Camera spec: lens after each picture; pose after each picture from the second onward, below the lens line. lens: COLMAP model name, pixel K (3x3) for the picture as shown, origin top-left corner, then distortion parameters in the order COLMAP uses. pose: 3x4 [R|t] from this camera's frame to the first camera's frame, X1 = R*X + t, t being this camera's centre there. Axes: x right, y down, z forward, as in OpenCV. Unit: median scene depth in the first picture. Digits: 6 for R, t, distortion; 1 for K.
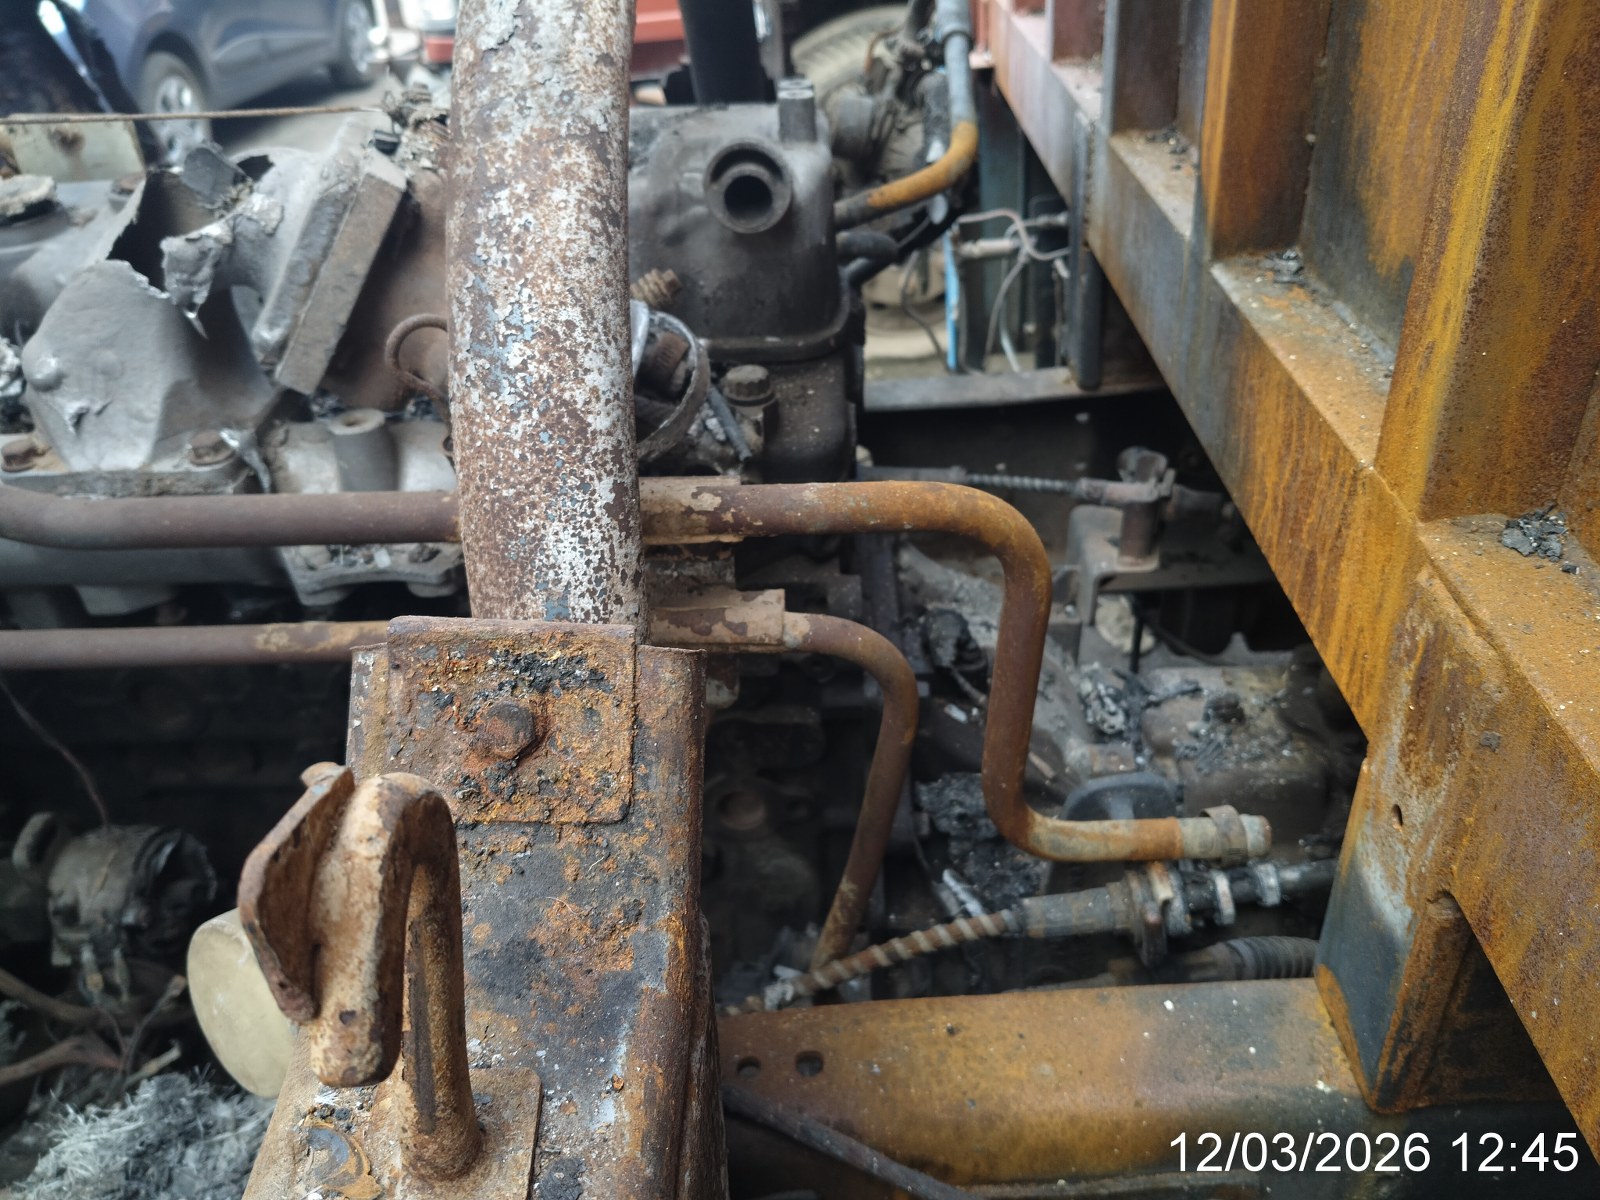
lens RADIAL K [[1245.3, 0, 811.4], [0, 1245.3, 585.6], [0, 0, 1]] dist [0.035469, -0.062740]
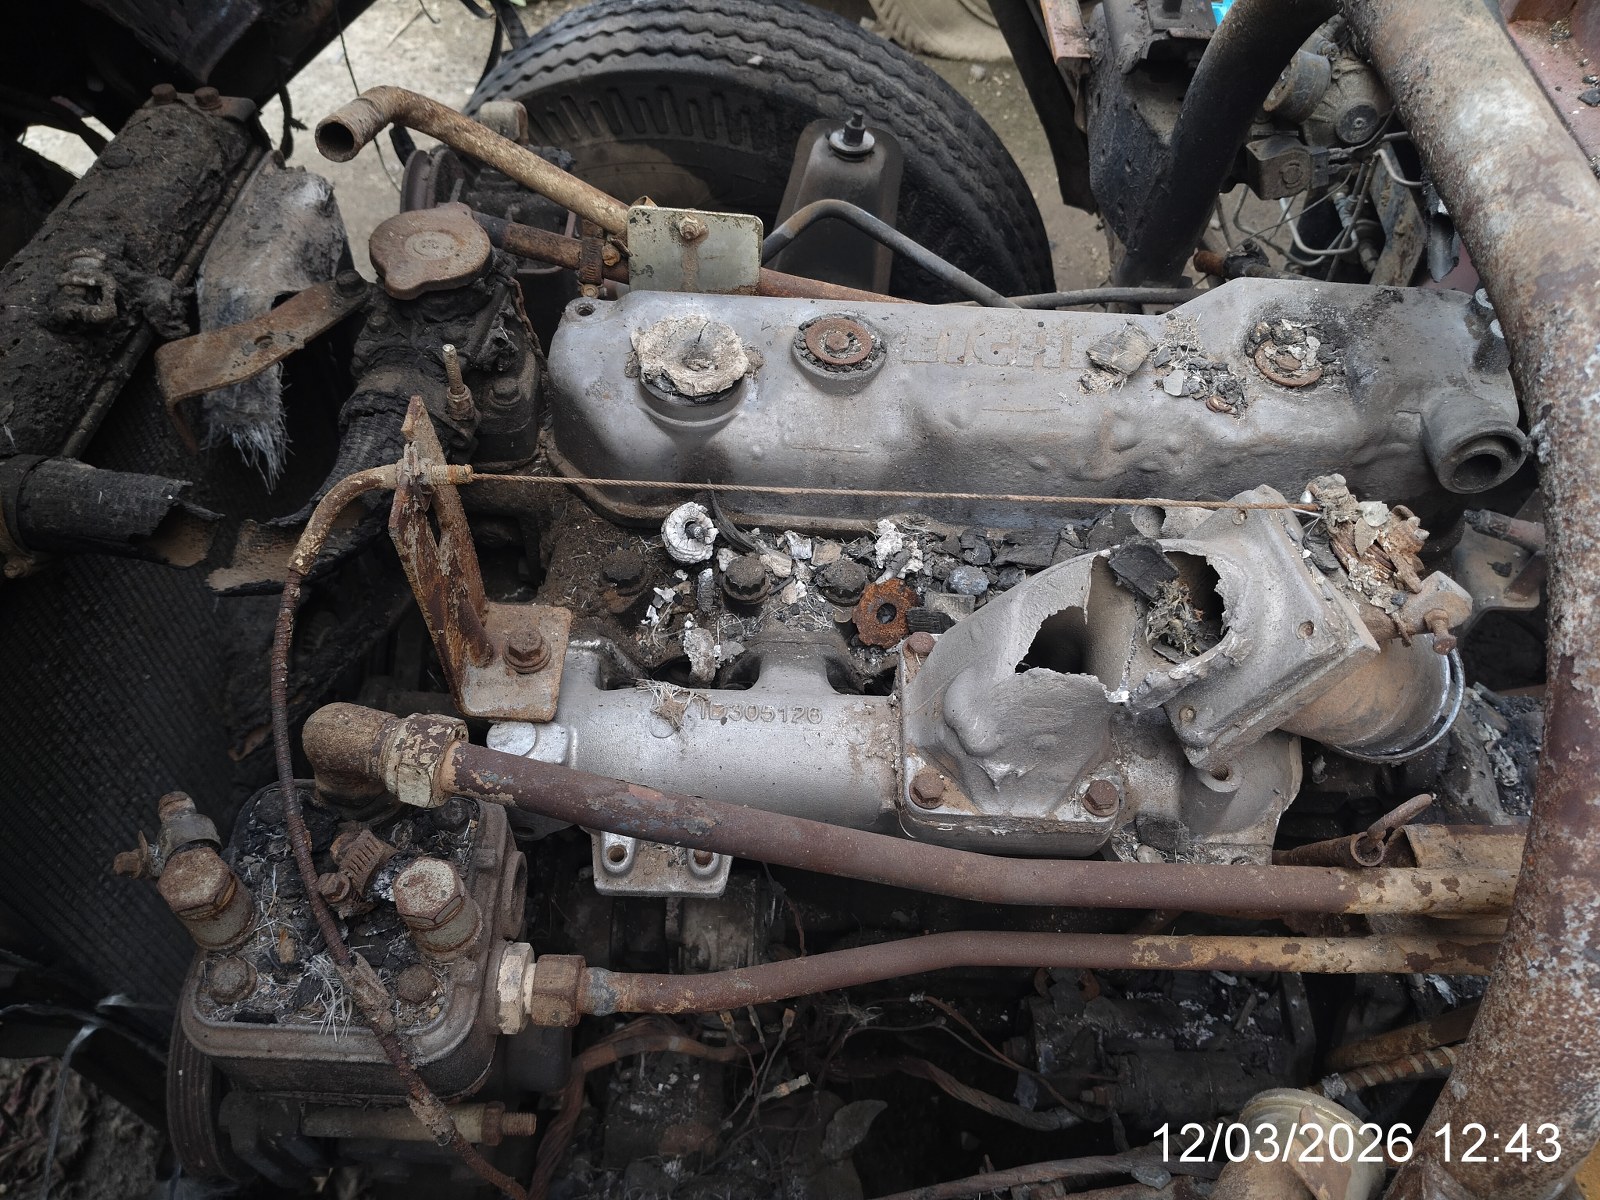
lens RADIAL K [[1245.3, 0, 791.3], [0, 1245.3, 595.6], [0, 0, 1]] dist [0.035469, -0.062740]
pose [[0.996475, 0.066159, 0.051584, -0.801402], [-0.079281, 0.943696, 0.321172, -0.601267], [-0.027431, -0.324130, 0.945615, 0.001417]]
